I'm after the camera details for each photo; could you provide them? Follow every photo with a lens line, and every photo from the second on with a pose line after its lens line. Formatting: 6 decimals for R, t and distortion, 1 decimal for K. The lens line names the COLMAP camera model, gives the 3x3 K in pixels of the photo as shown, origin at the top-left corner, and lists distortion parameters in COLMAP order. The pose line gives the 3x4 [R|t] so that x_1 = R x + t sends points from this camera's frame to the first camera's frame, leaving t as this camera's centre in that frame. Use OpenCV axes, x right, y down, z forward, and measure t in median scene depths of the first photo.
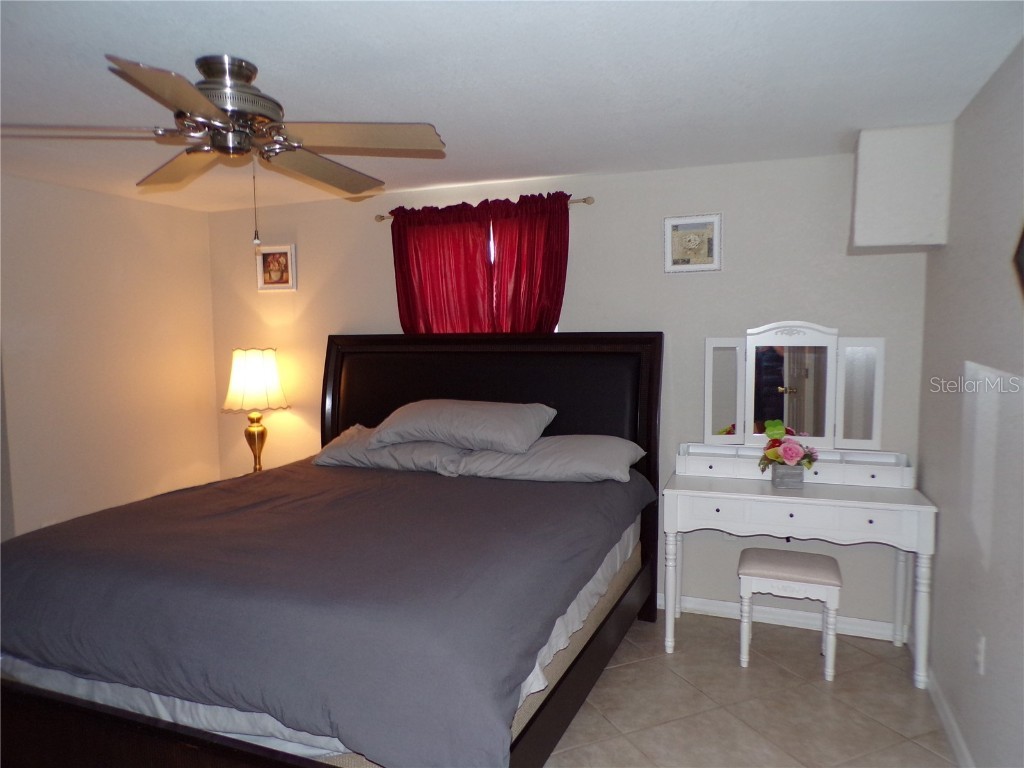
lens RADIAL K [[685.1, 0, 512.0], [0, 685.1, 384.0], [0, 0, 1]] dist [0.001713, 0.000658]
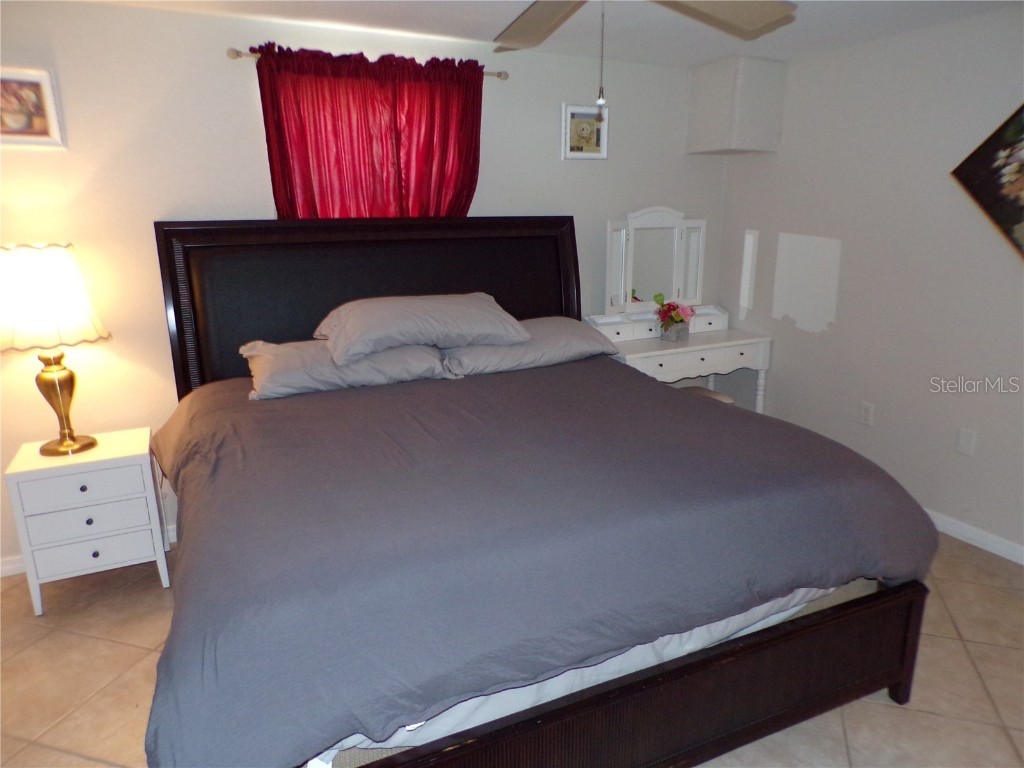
lens RADIAL K [[707.5, 0, 508.3], [0, 707.5, 384.9], [0, 0, 1]] dist [-0.006965, 0.031298]
pose [[0.671964, -0.170598, 0.720667, -0.643487], [0.063569, 0.982802, 0.173378, -0.013096], [-0.737850, -0.070692, 0.671252, 0.288966]]
